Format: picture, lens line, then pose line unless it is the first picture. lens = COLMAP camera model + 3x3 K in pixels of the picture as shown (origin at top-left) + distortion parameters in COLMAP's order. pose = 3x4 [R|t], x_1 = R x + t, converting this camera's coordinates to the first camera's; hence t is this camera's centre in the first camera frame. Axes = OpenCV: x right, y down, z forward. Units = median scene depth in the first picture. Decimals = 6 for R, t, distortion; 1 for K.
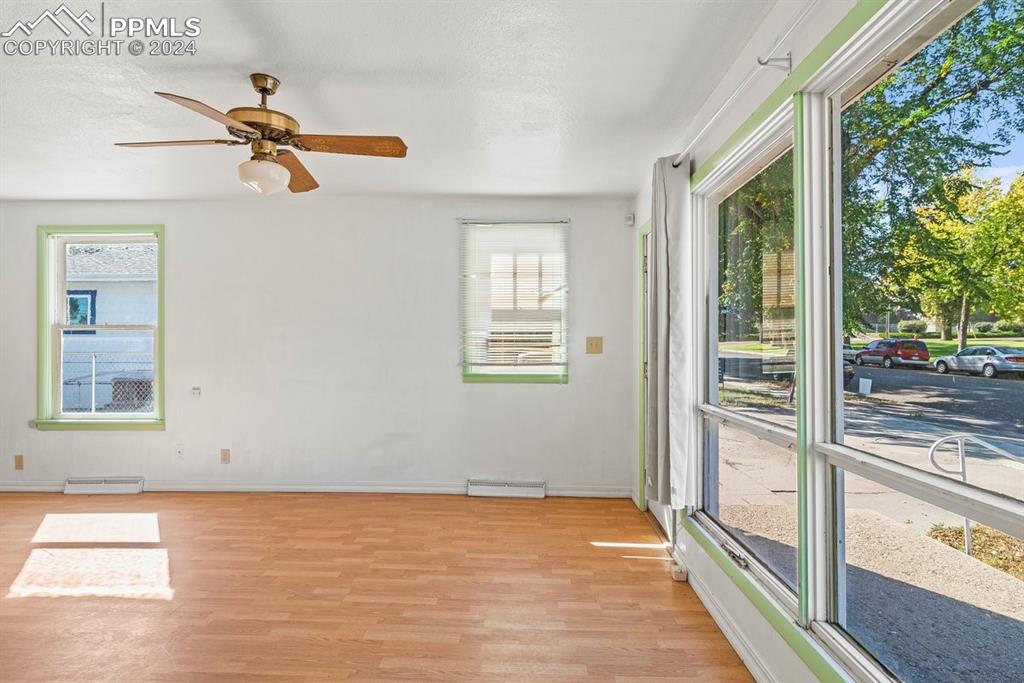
lens RADIAL K [[527.4, 0, 512.0], [0, 527.4, 341.5], [0, 0, 1]] dist [0.003786, 0.000163]
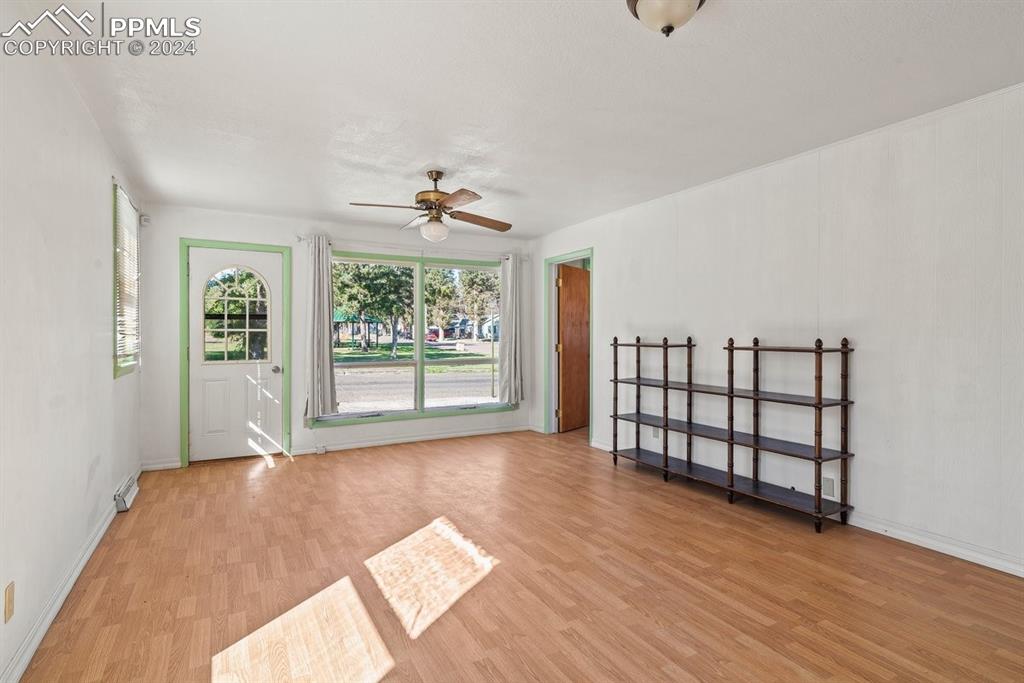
lens RADIAL K [[527.4, 0, 512.0], [0, 527.4, 341.5], [0, 0, 1]] dist [0.003786, 0.000163]
pose [[-0.505099, -0.011348, 0.862987, -1.407398], [-0.009641, 0.999925, 0.007506, 0.013342], [-0.863008, -0.004528, -0.505170, 1.130232]]
